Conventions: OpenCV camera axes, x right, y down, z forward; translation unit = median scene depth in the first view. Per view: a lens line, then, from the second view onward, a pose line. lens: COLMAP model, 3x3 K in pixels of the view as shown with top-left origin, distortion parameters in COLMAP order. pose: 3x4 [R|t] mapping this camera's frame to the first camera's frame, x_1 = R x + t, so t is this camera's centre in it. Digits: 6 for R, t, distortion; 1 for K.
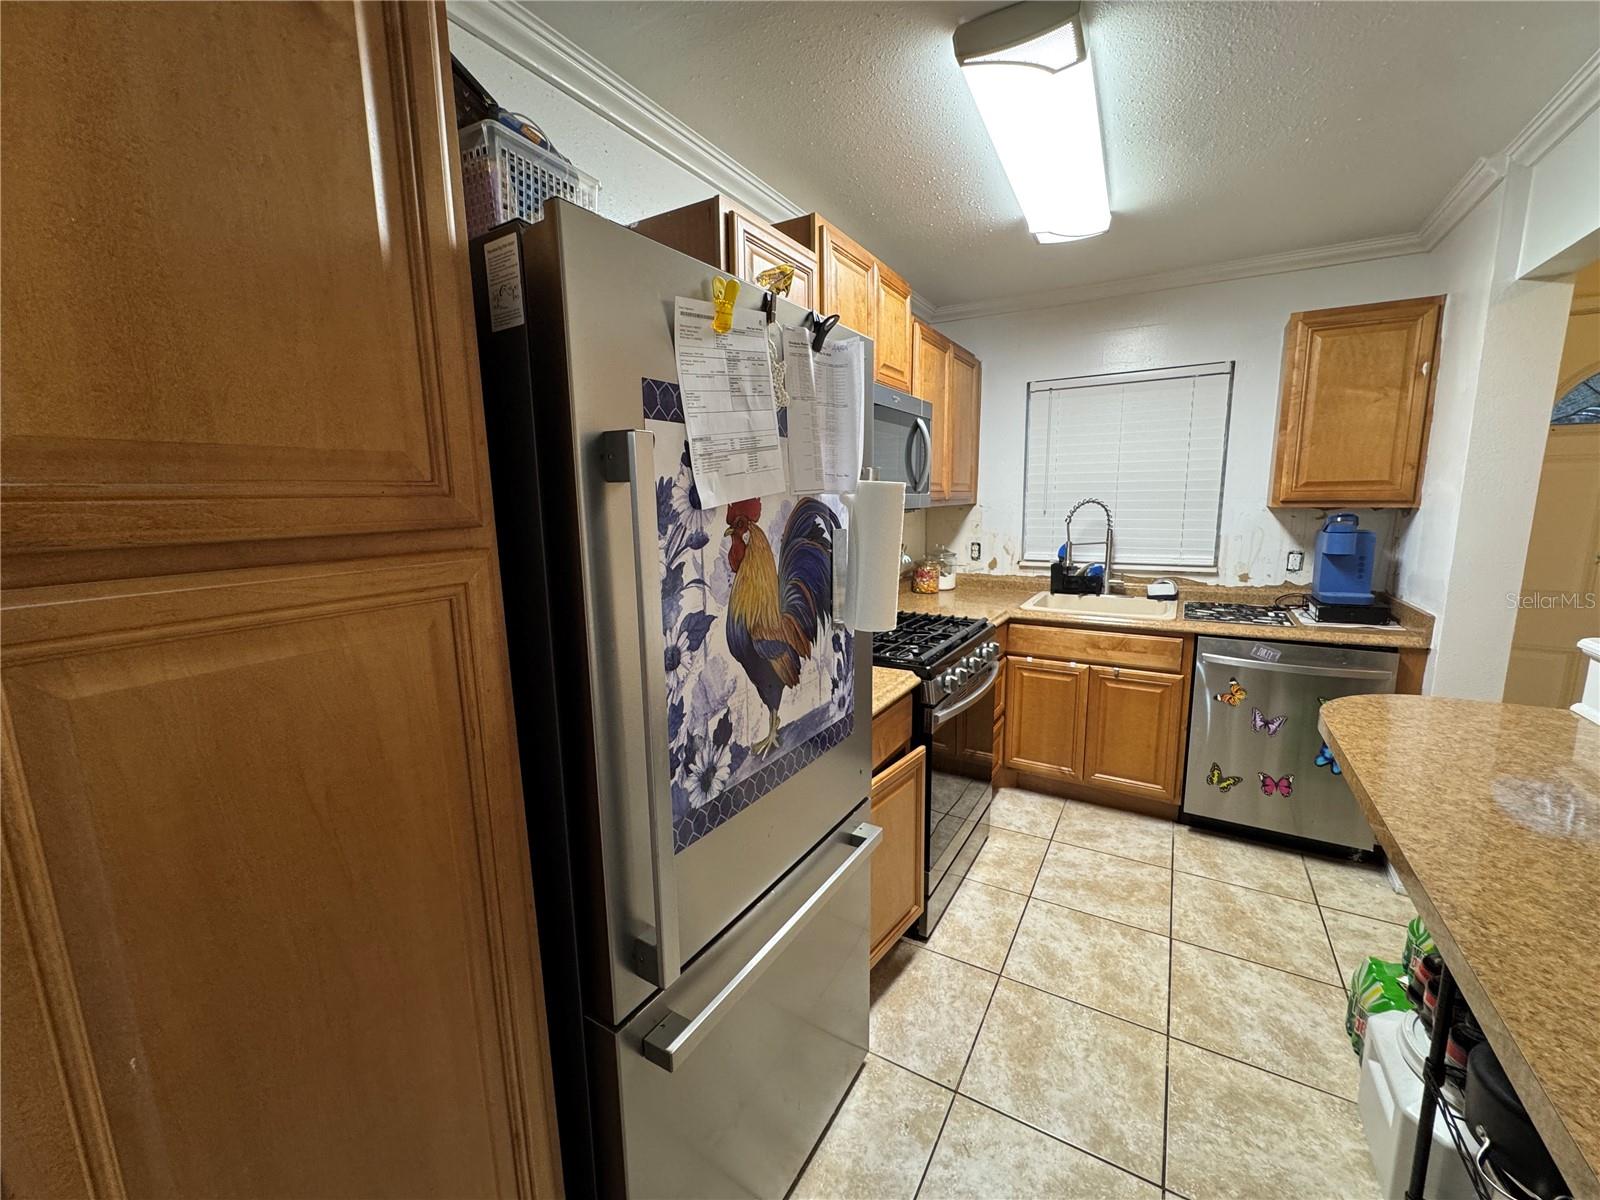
lens RADIAL K [[639.1, 0, 794.9], [0, 639.1, 604.3], [0, 0, 1]] dist [-0.002226, -0.000039]
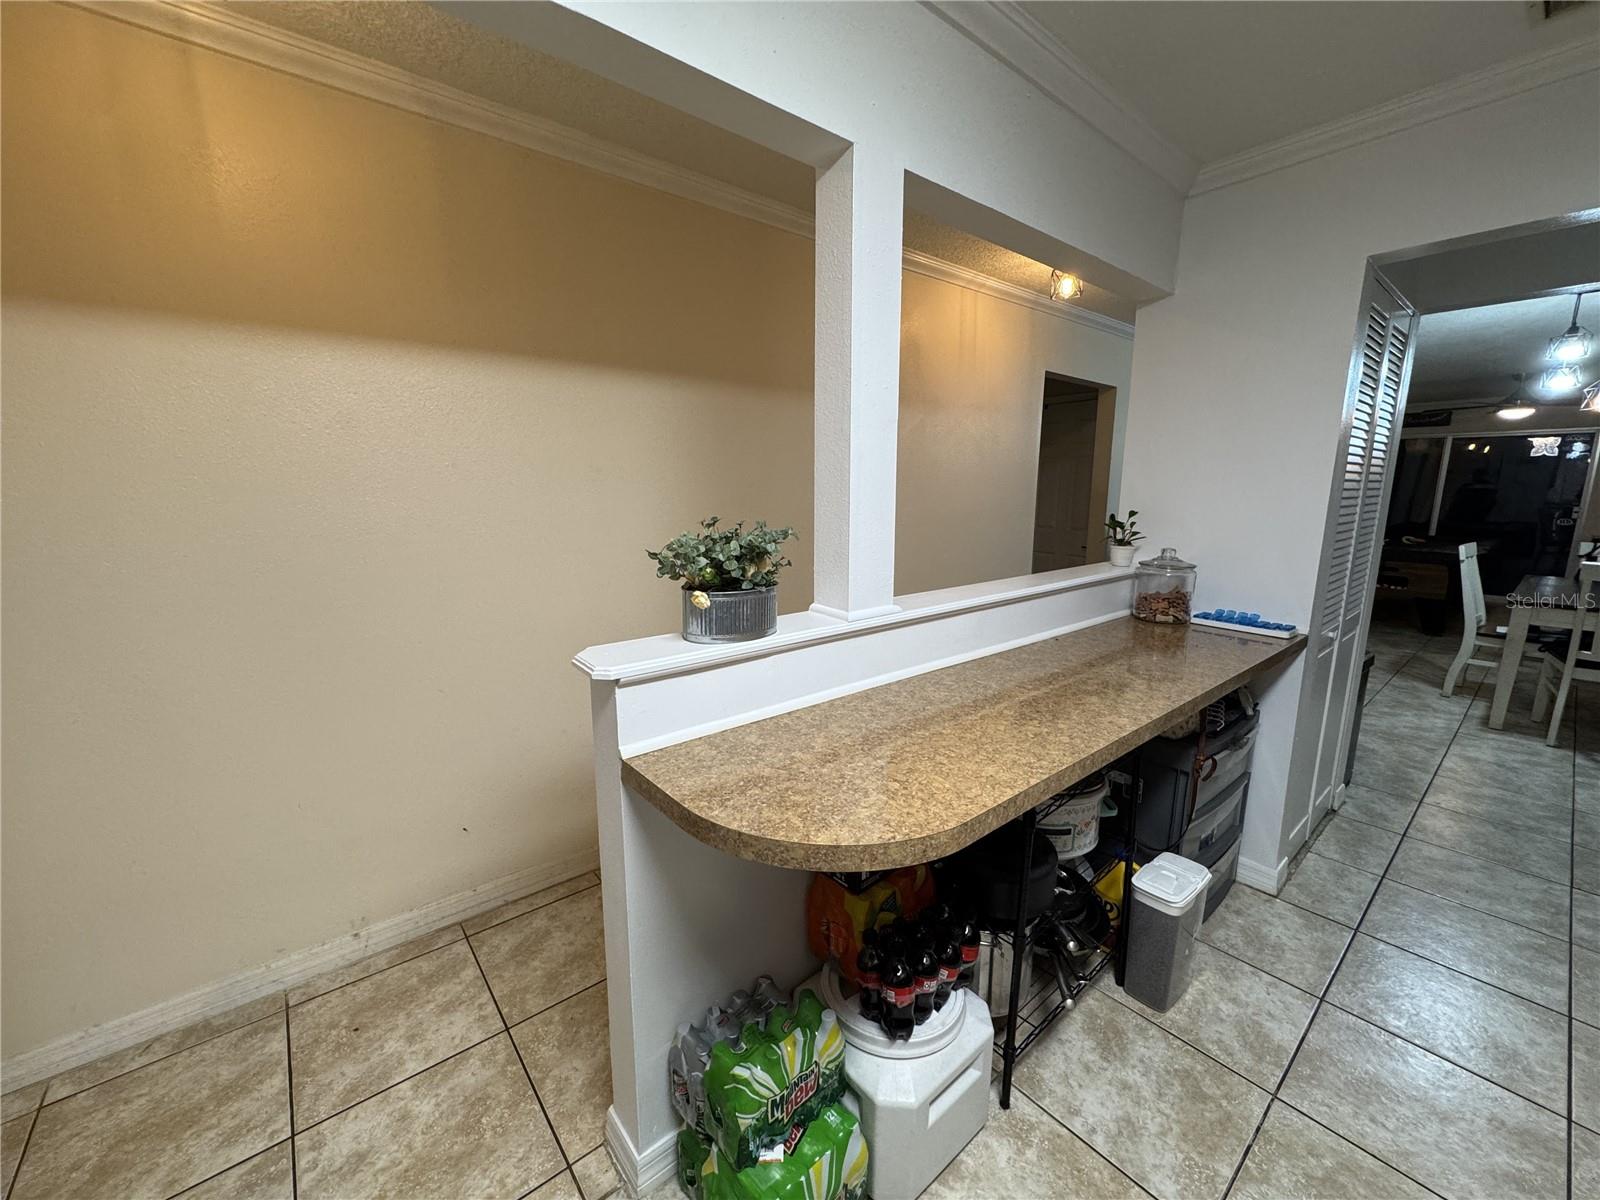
lens RADIAL K [[639.1, 0, 803.9], [0, 639.1, 596.4], [0, 0, 1]] dist [-0.002226, -0.000039]
pose [[-0.948538, -0.033434, 0.314895, 1.028348], [0.068380, 0.949324, 0.306771, -0.288612], [-0.309194, 0.312517, -0.898183, 1.980732]]
